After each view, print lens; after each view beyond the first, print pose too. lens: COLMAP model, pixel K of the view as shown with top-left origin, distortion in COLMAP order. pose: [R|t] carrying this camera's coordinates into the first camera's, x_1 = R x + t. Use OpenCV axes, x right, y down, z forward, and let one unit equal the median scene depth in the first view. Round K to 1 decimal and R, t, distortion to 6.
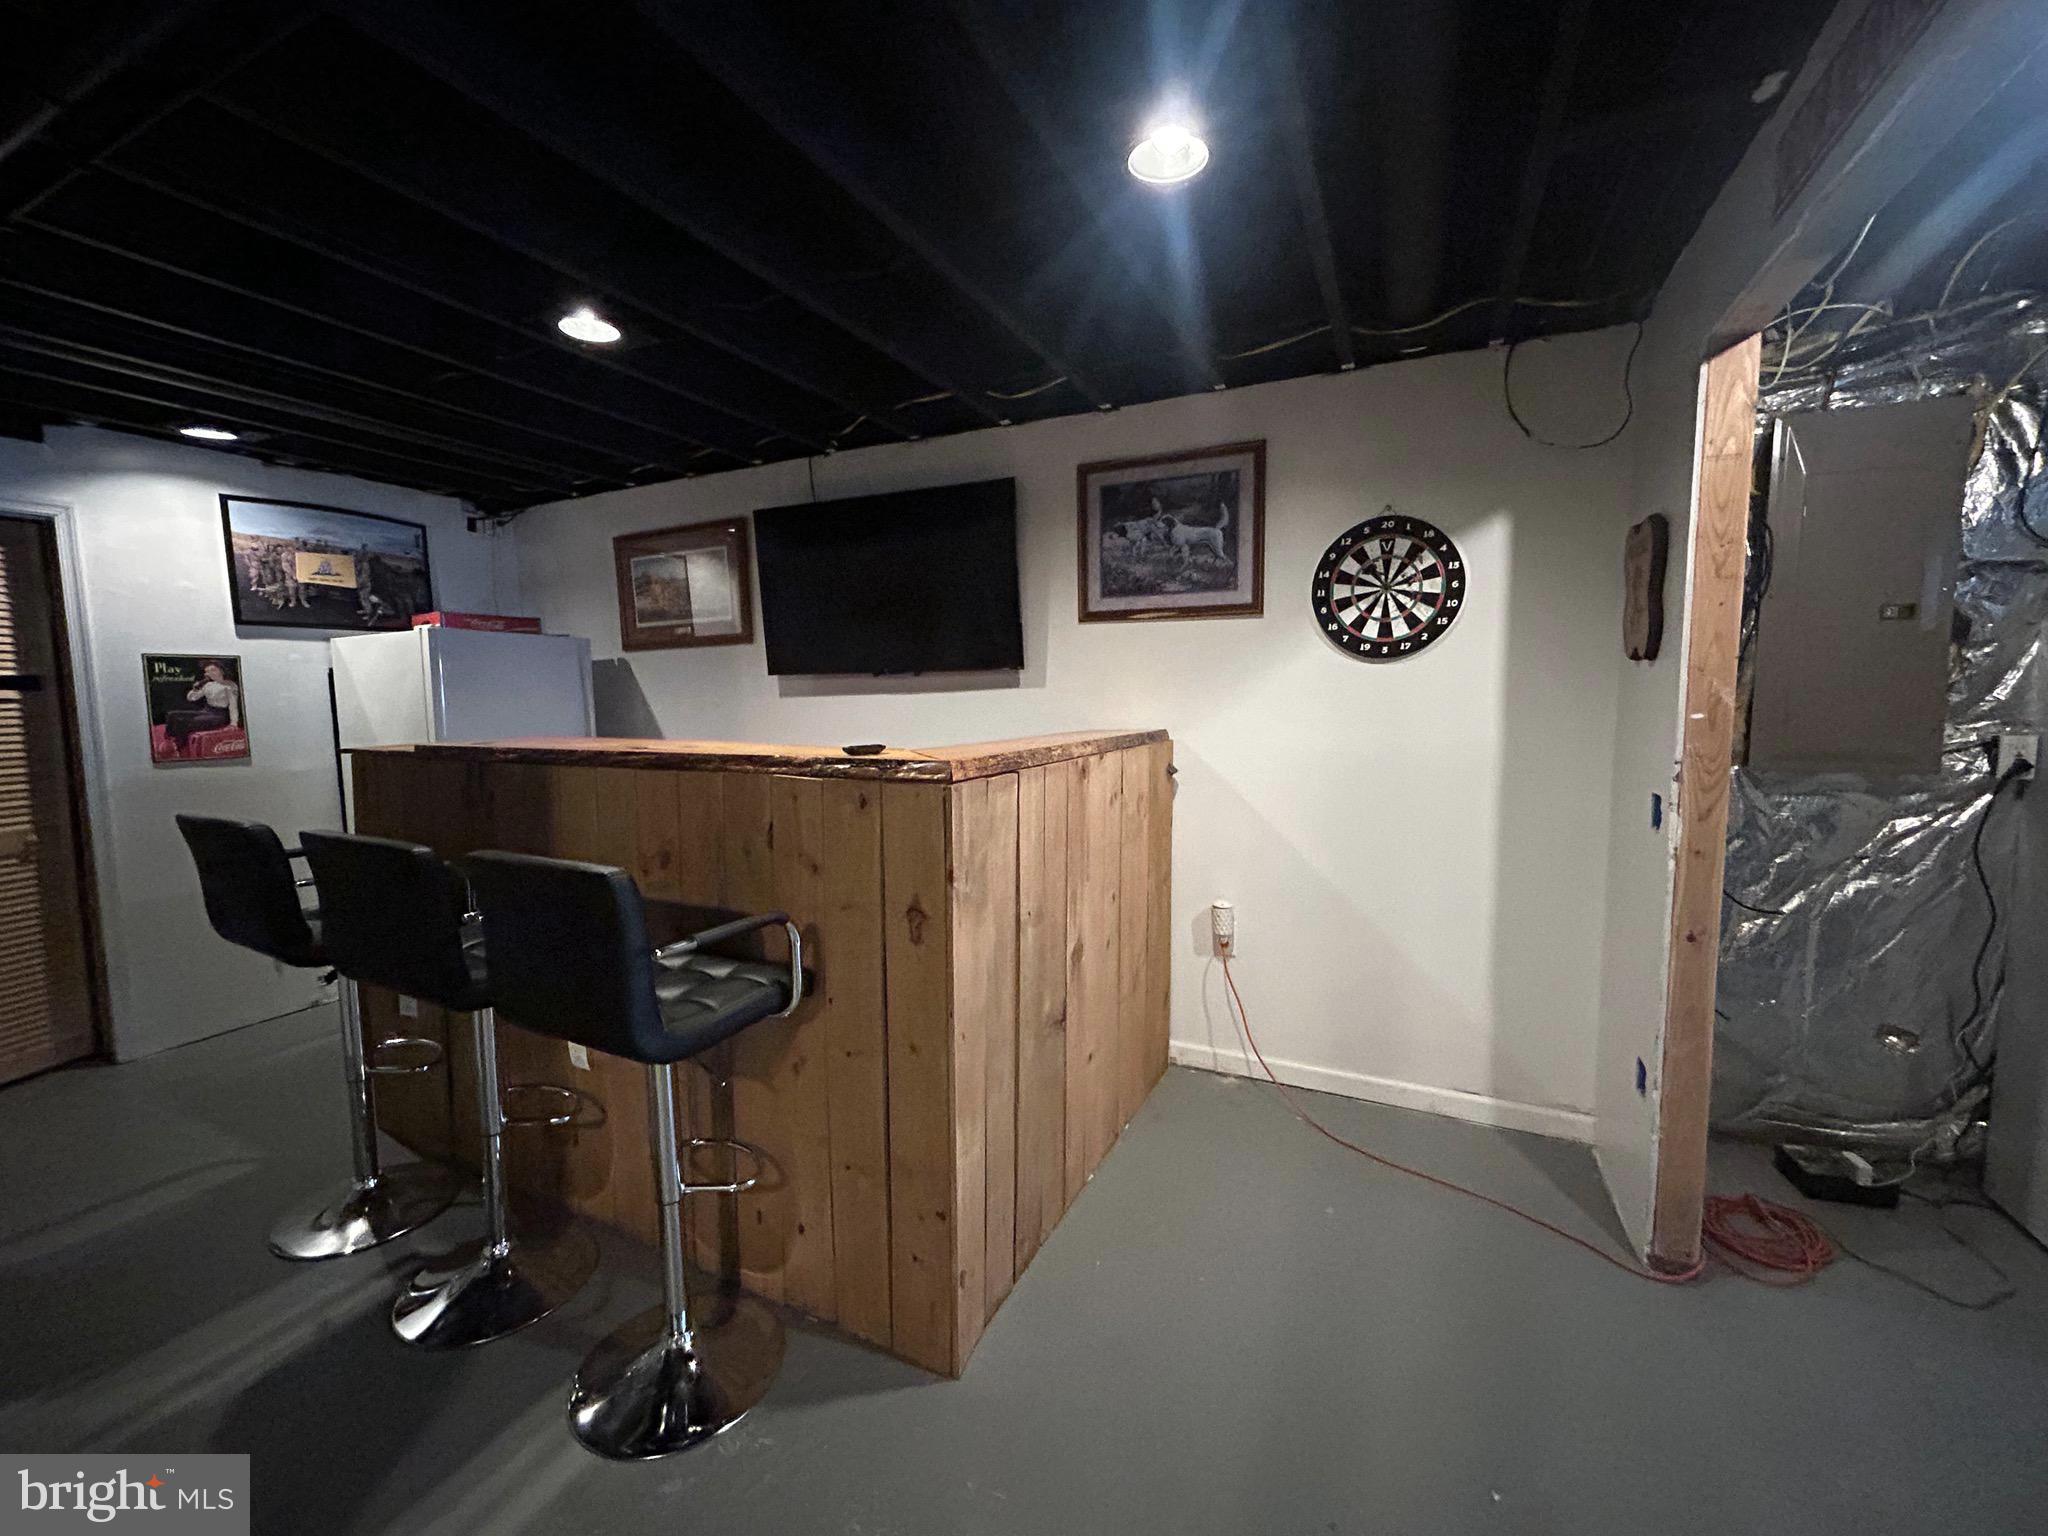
lens RADIAL K [[823.4, 0, 1024.0], [0, 823.4, 768.0], [0, 0, 1]] dist [0.015932, -0.000125]
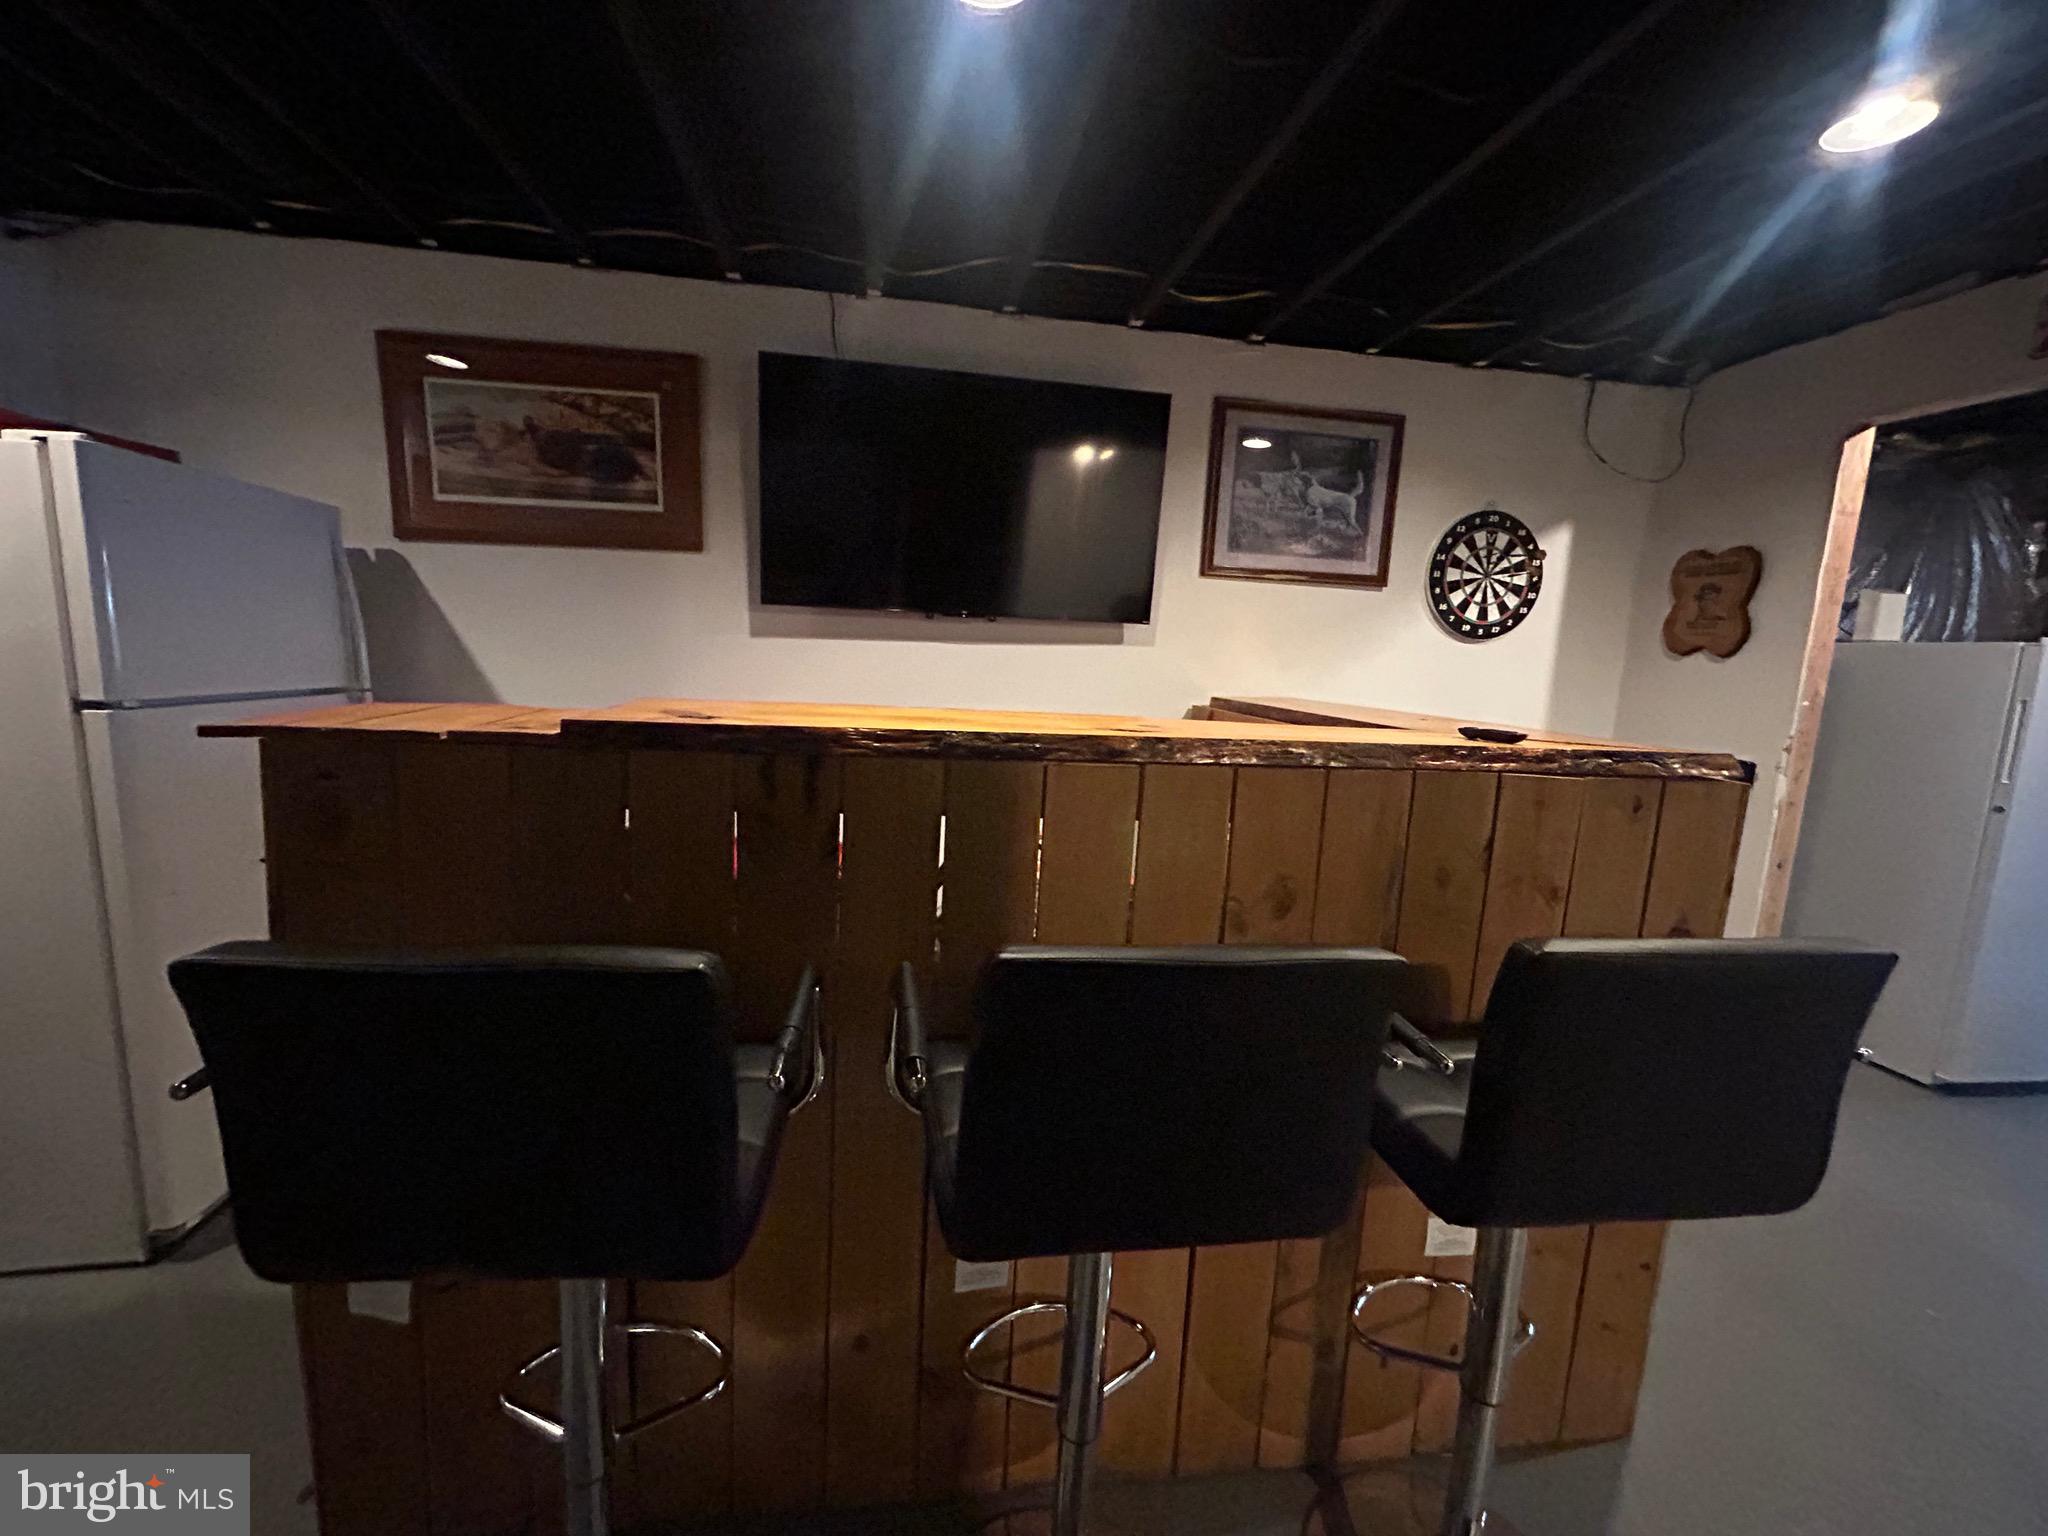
lens RADIAL K [[829.6, 0, 1024.0], [0, 829.6, 768.0], [0, 0, 1]] dist [-0.002428, 0.006961]
pose [[0.823852, -0.034240, 0.565771, -0.702000], [-0.001371, 0.998050, 0.062398, -0.027978], [-0.566804, -0.052182, 0.822198, 0.412433]]
